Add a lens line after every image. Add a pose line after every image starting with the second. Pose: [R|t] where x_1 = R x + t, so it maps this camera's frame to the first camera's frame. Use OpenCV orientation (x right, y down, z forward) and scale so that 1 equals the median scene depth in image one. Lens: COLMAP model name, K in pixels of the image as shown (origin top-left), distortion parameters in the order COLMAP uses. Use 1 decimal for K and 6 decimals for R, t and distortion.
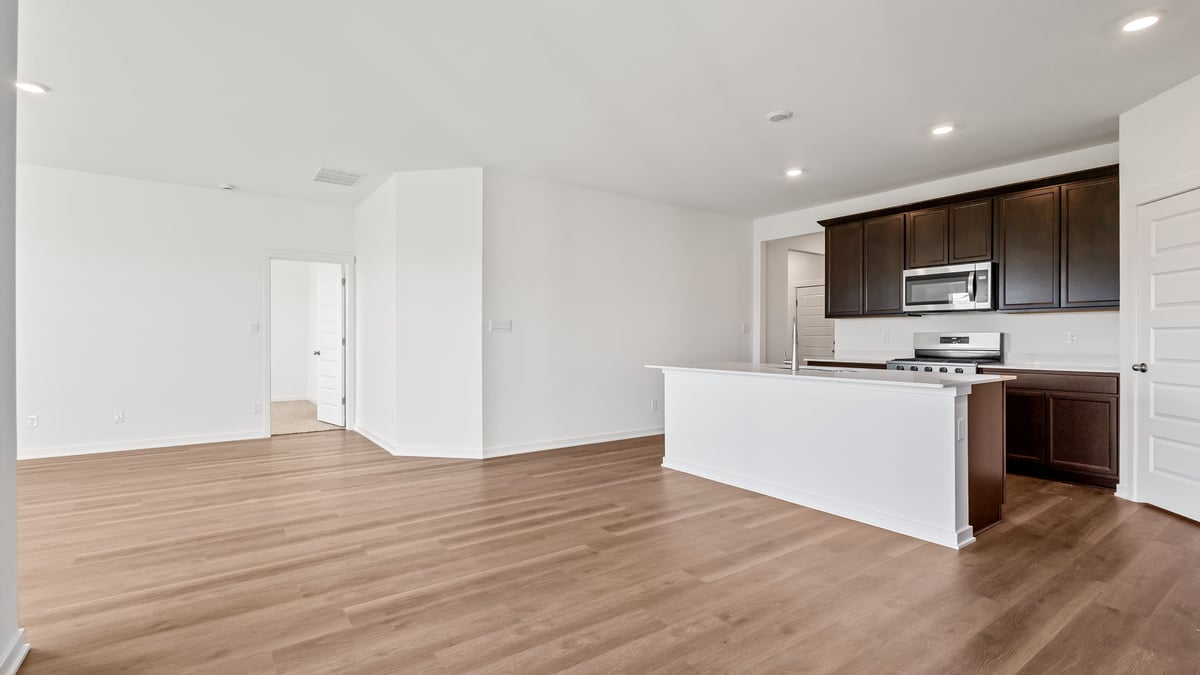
lens RADIAL K [[543.3, 0, 603.0], [0, 543.3, 340.2], [0, 0, 1]] dist [0.001976, -0.000180]
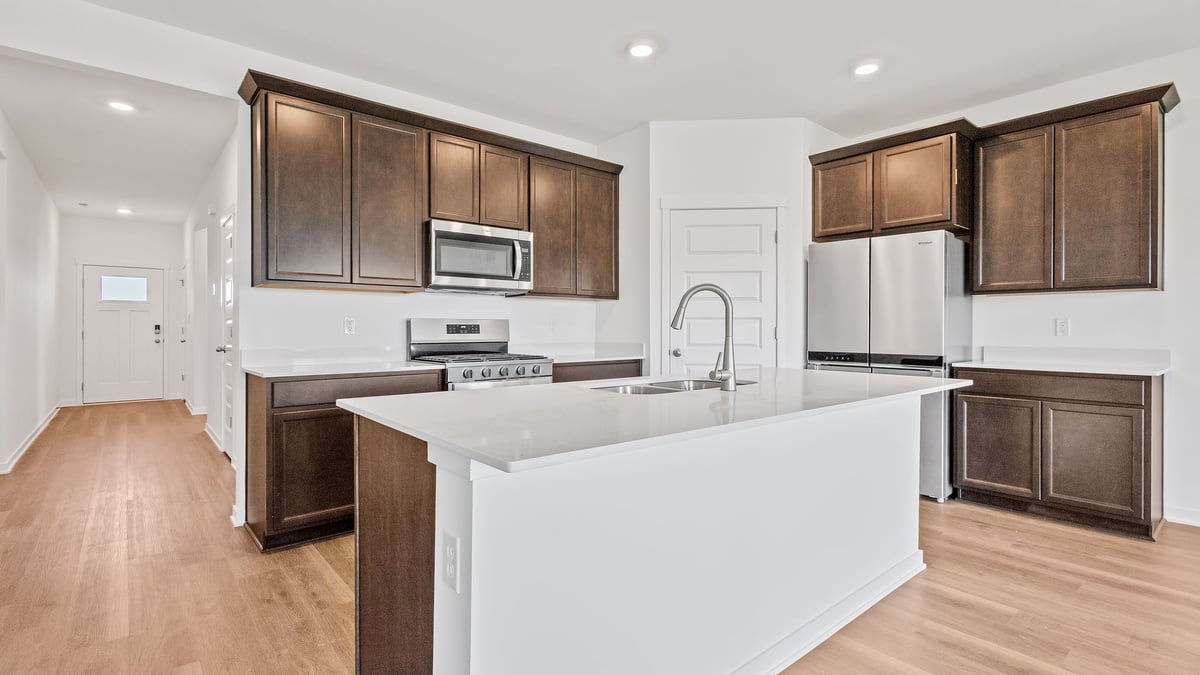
lens RADIAL K [[556.2, 0, 602.0], [0, 556.2, 330.5], [0, 0, 1]] dist [0.004664, -0.000187]
pose [[-0.079100, -0.007333, 0.996840, -0.128936], [0.003835, 0.999963, 0.007660, -0.004042], [-0.996859, 0.004429, -0.079069, 1.015346]]
